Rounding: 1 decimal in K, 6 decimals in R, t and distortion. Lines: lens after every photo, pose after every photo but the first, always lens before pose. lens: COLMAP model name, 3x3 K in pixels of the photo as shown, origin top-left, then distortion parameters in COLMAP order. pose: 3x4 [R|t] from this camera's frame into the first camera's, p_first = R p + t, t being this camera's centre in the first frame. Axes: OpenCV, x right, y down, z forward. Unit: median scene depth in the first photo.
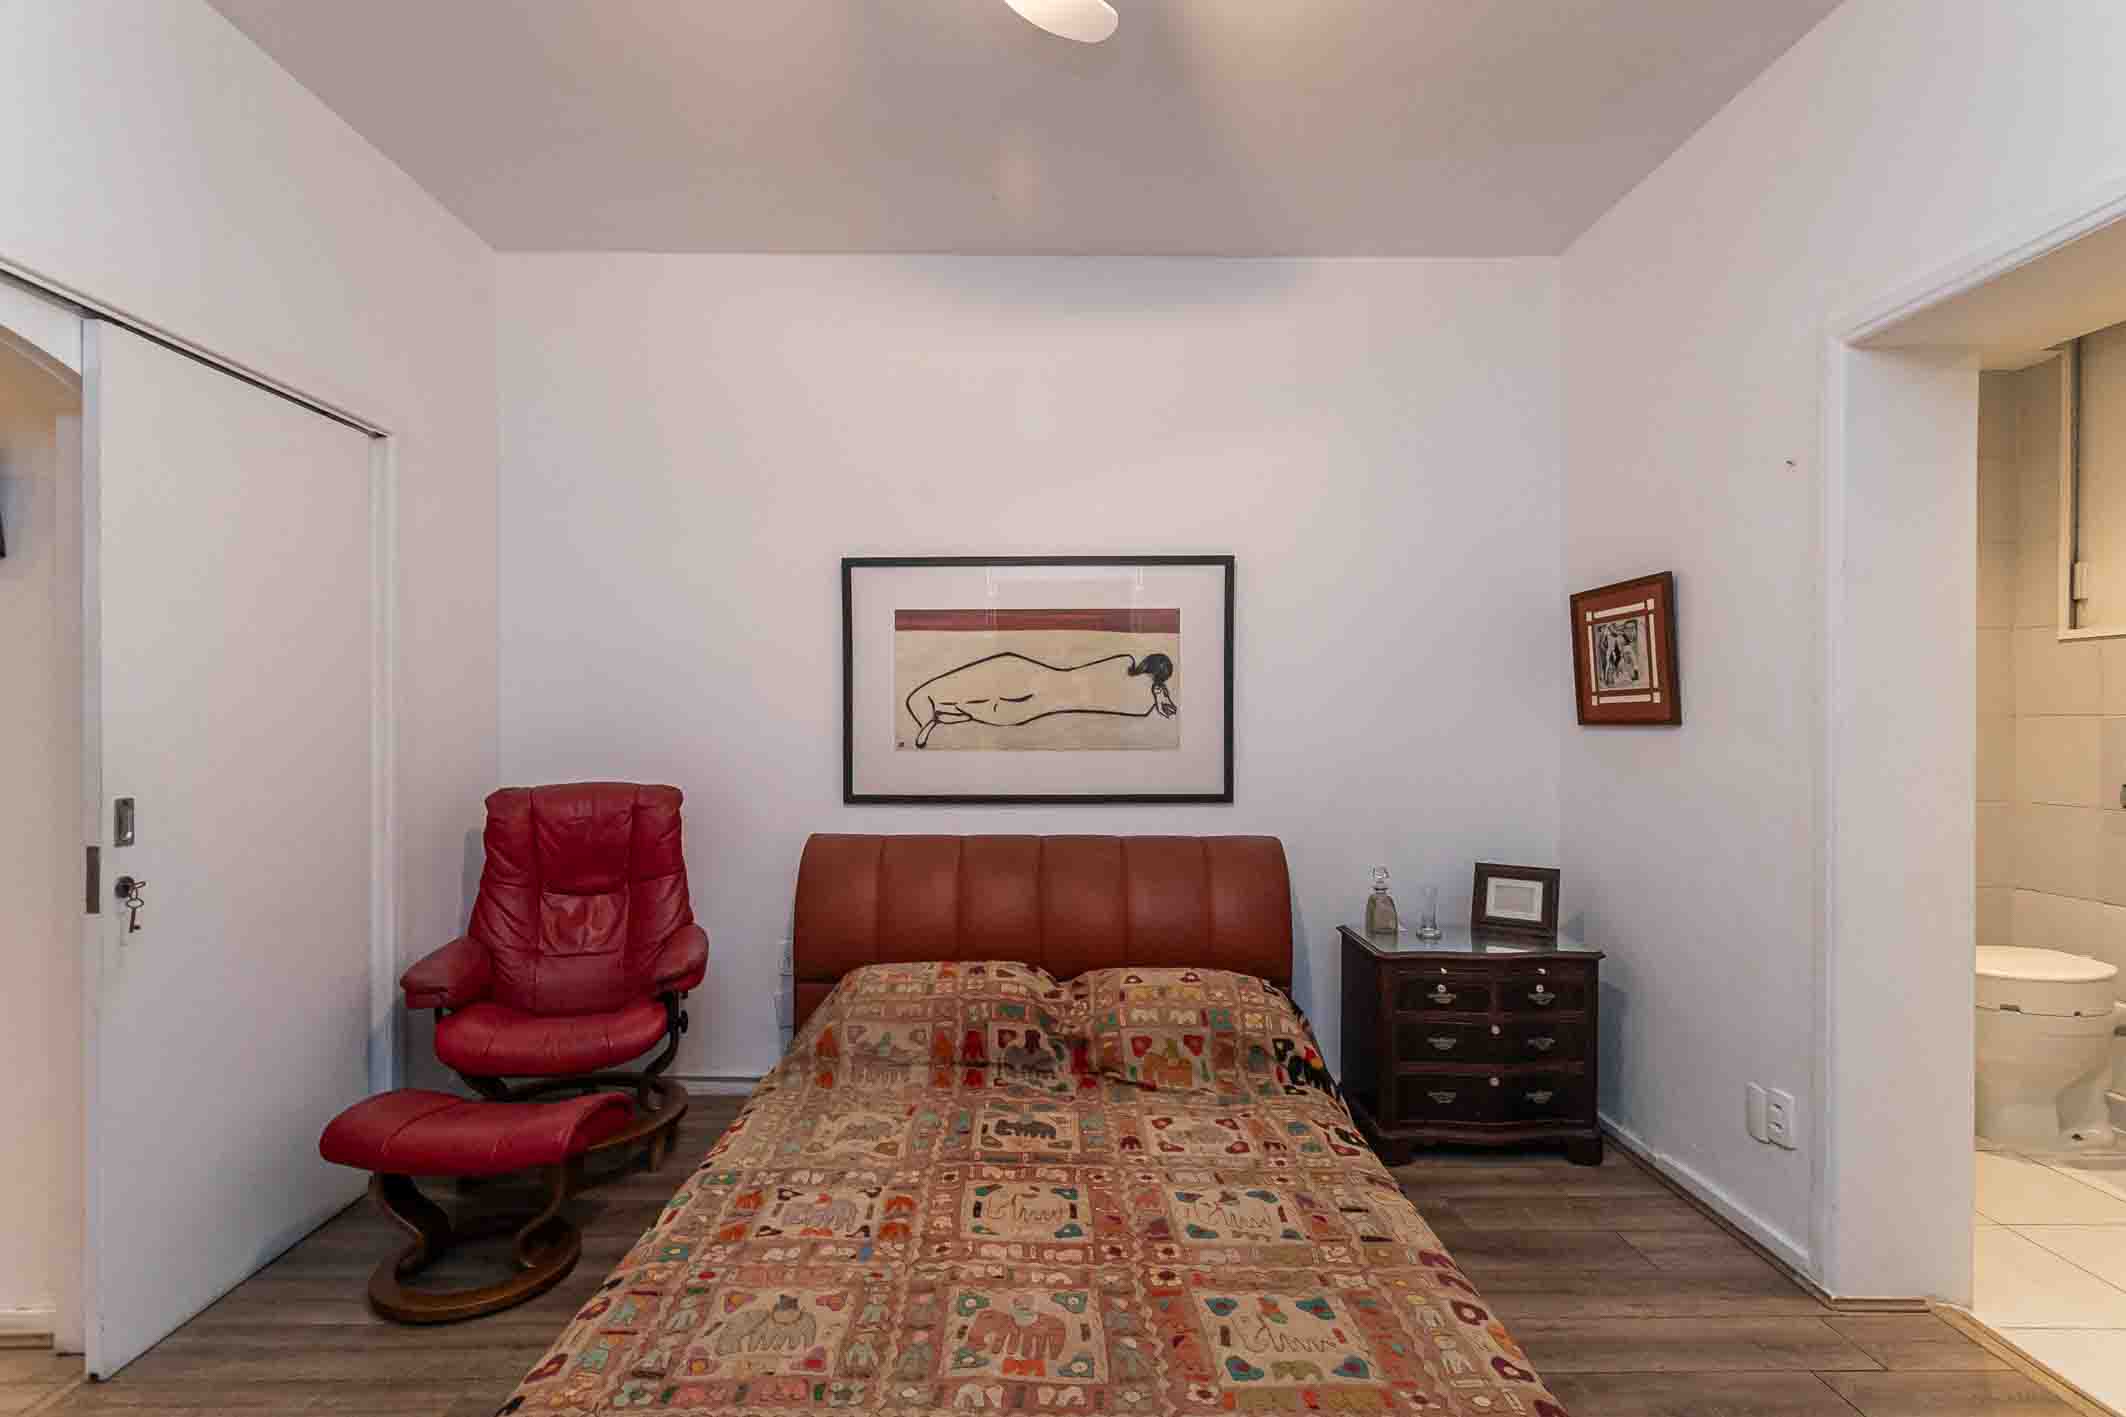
lens RADIAL K [[1017.1, 0, 1060.2], [0, 1017.1, 739.6], [0, 0, 1]] dist [-0.004325, 0.004216]
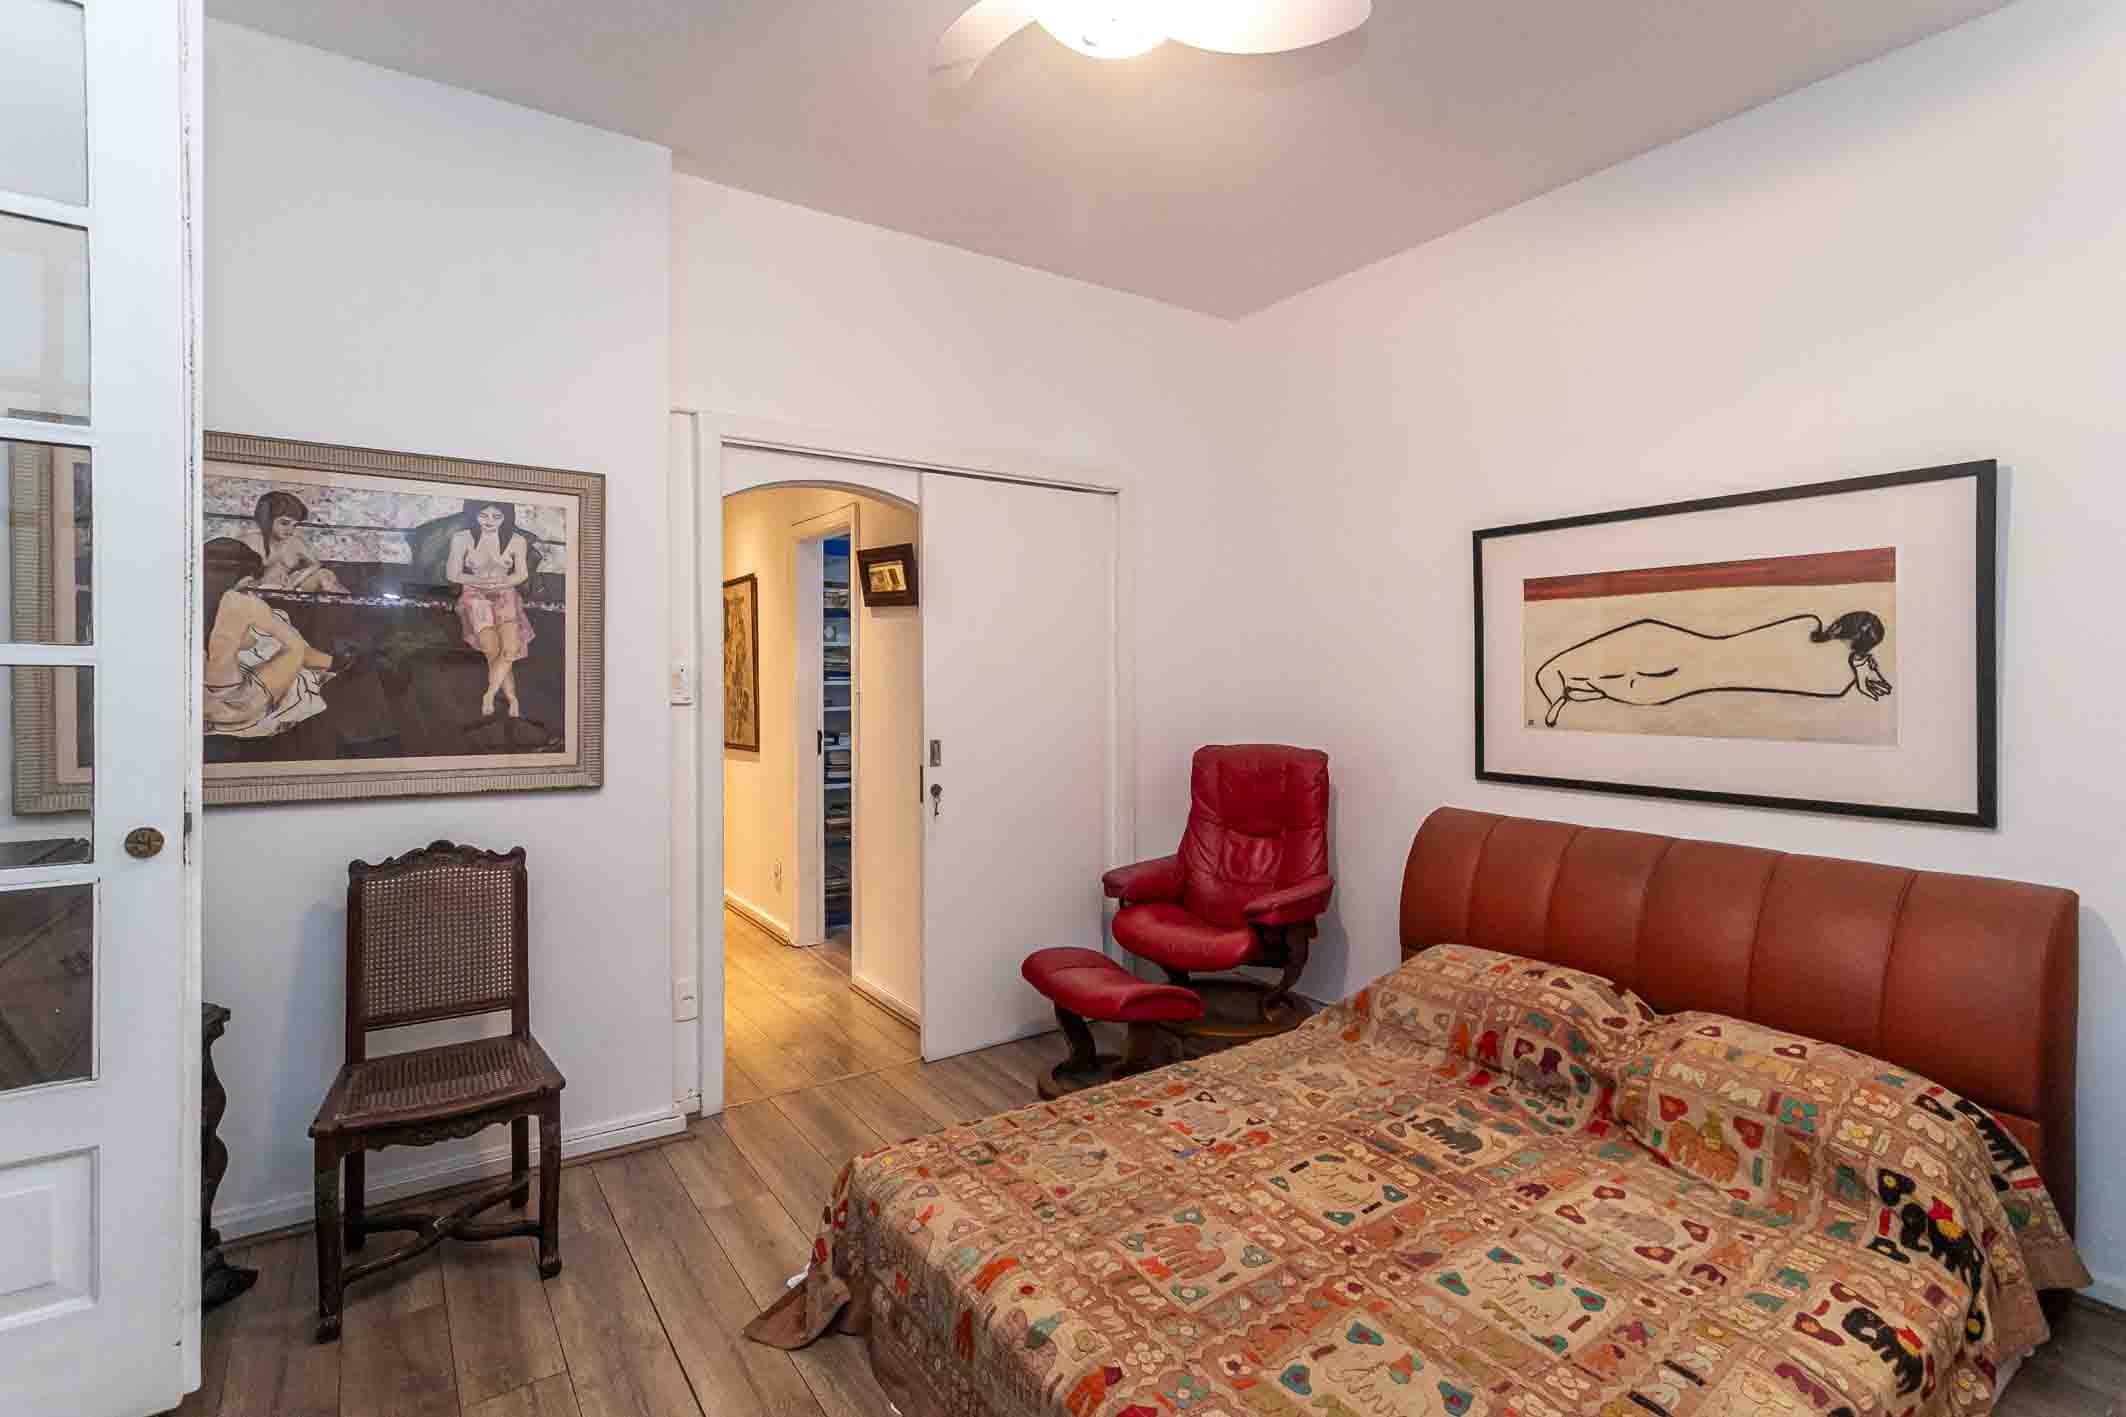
lens RADIAL K [[1017.1, 0, 1044.9], [0, 1017.1, 696.4], [0, 0, 1]] dist [-0.004325, 0.004216]
pose [[0.545997, 0.018127, -0.837591, 0.481184], [-0.012929, 0.999829, 0.013210, -0.031733], [0.837687, 0.003617, 0.546138, 0.138540]]
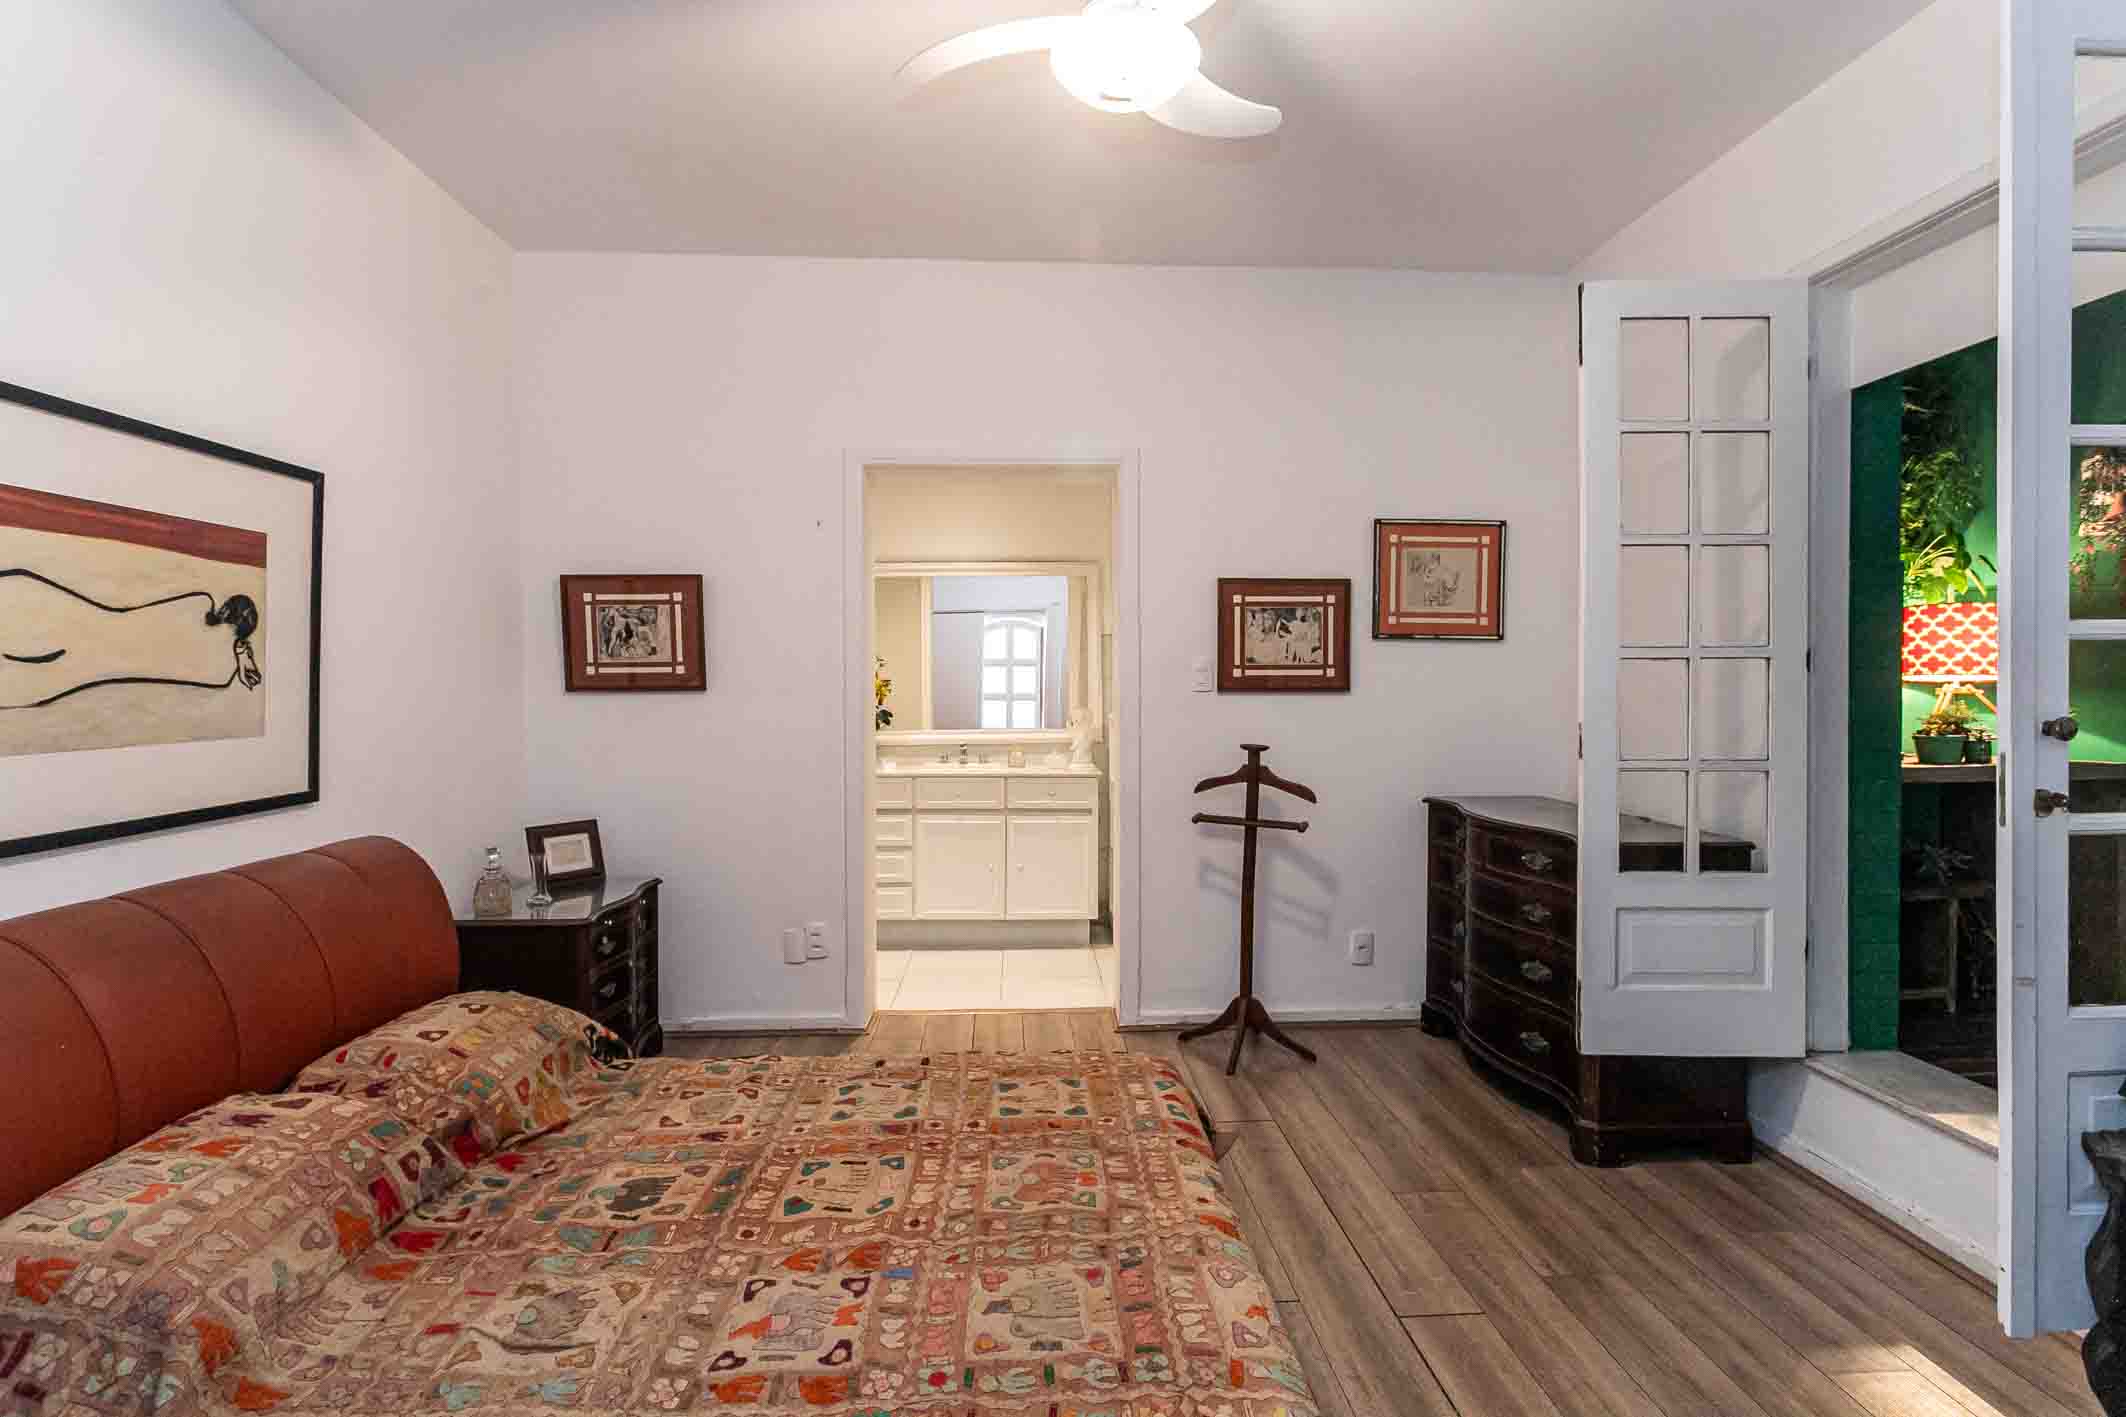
lens RADIAL K [[1017.1, 0, 1056.6], [0, 1017.1, 707.4], [0, 0, 1]] dist [-0.004325, 0.004216]
pose [[-0.043411, -0.028652, 0.998646, -0.749502], [0.020836, 0.999345, 0.029577, -0.022505], [-0.998840, 0.022092, -0.042785, 0.602940]]
